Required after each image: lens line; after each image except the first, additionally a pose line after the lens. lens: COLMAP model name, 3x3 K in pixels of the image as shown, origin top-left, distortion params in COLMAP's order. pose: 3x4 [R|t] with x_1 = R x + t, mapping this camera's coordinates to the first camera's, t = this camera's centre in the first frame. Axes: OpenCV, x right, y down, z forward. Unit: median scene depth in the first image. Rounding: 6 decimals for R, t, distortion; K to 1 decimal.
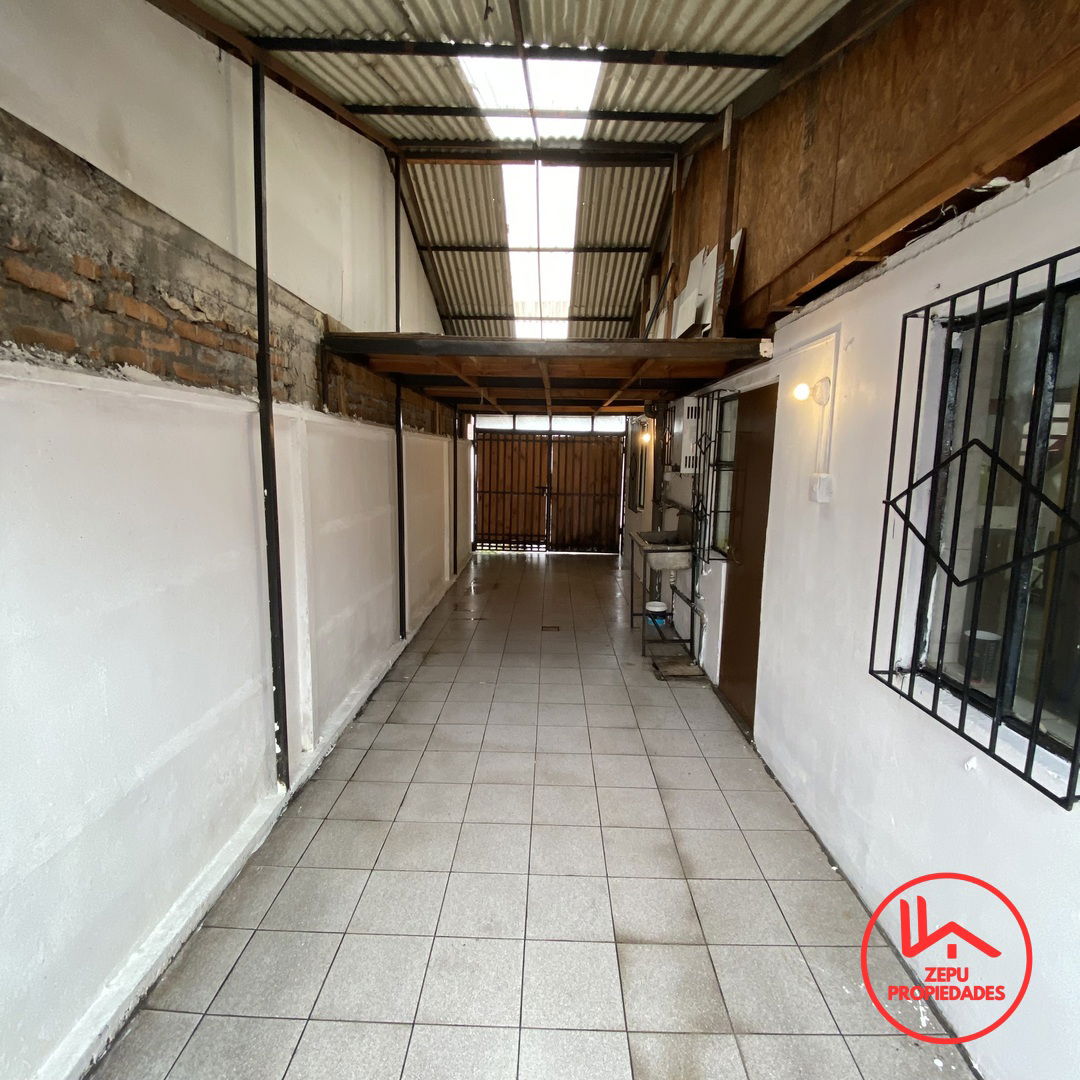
lens RADIAL K [[561.9, 0, 534.3], [0, 561.9, 538.5], [0, 0, 1]] dist [0.003435, -0.009399]
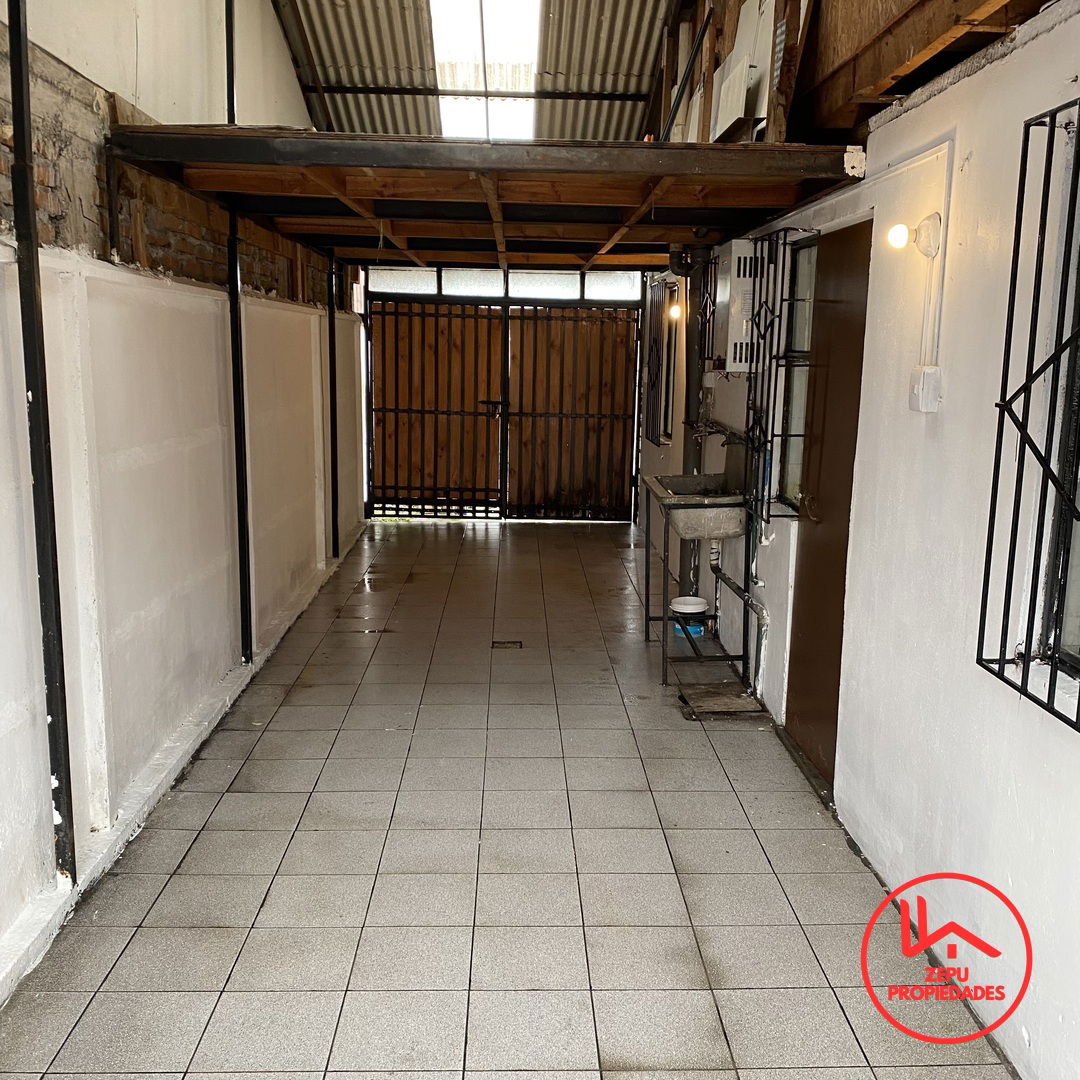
lens RADIAL K [[1051.0, 0, 545.2], [0, 1051.0, 538.6], [0, 0, 1]] dist [0.002661, 0.000000]
pose [[0.998024, -0.009067, 0.062171, 0.004206], [0.006876, 0.999351, 0.035362, 0.024038], [-0.062451, -0.034864, 0.997439, -0.116974]]
